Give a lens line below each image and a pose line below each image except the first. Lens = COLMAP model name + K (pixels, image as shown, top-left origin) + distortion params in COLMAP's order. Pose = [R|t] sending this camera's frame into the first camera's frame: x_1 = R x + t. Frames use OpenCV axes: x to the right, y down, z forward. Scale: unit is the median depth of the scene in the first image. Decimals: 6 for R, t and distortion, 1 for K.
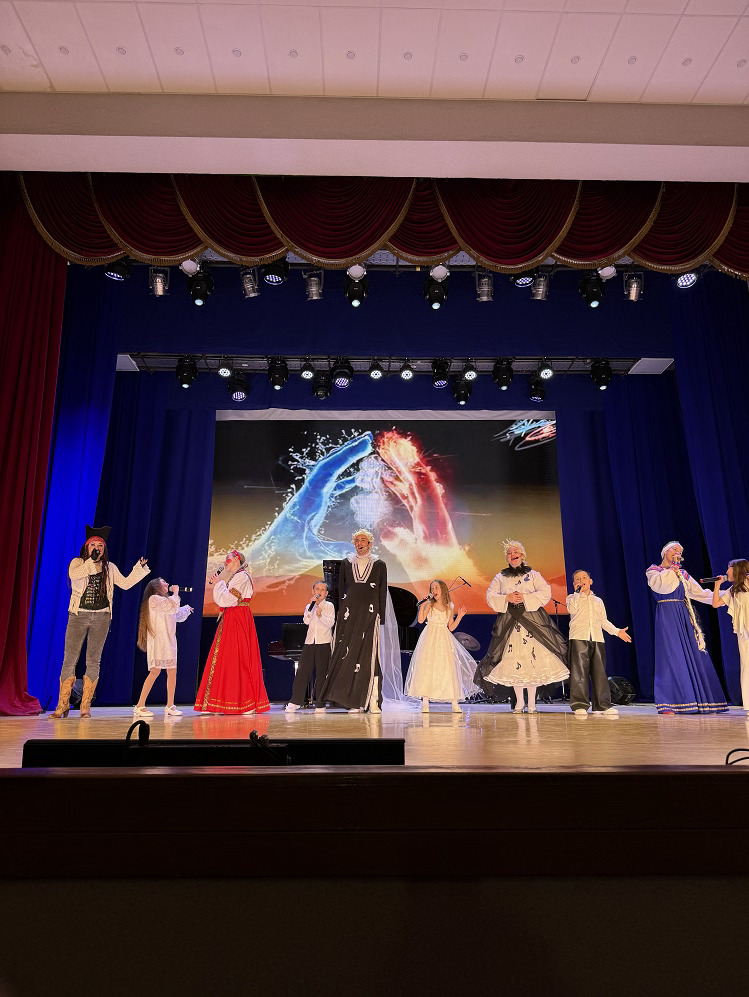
lens RADIAL K [[695.7, 0, 370.0], [0, 695.7, 508.6], [0, 0, 1]] dist [0.176662, -0.347557]
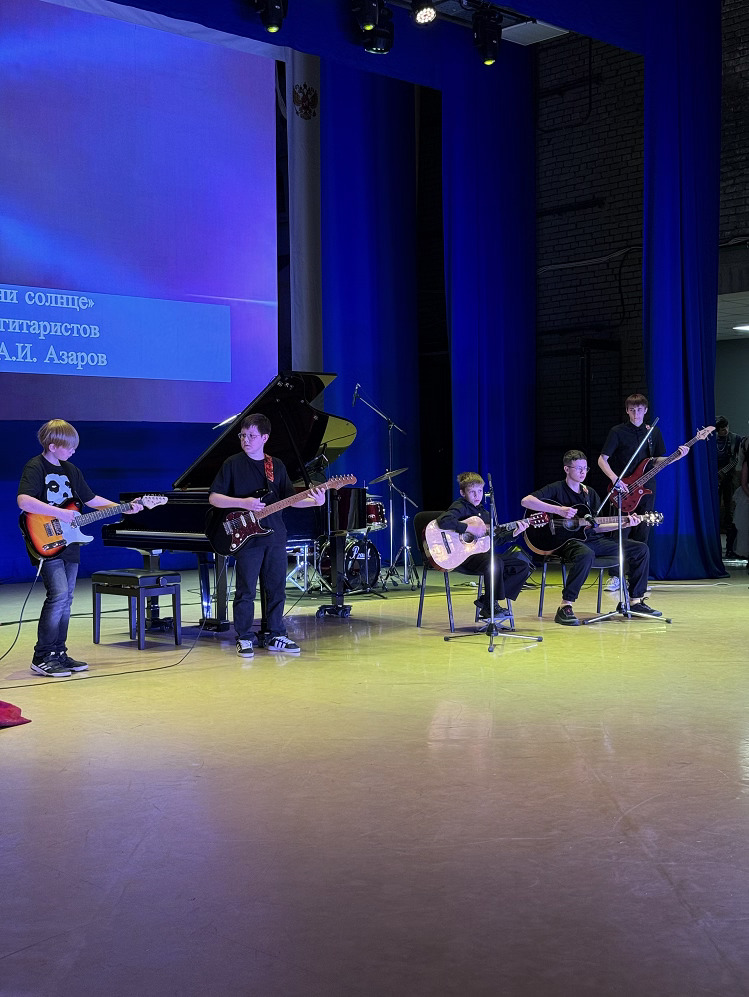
lens RADIAL K [[1406.3, 0, 369.8], [0, 1406.3, 514.3], [0, 0, 1]] dist [0.152522, -0.174777]
pose [[0.732799, -0.028237, 0.679860, -0.558228], [-0.157848, 0.964829, 0.210211, -0.041851], [-0.661884, -0.261357, 0.702568, 0.136052]]
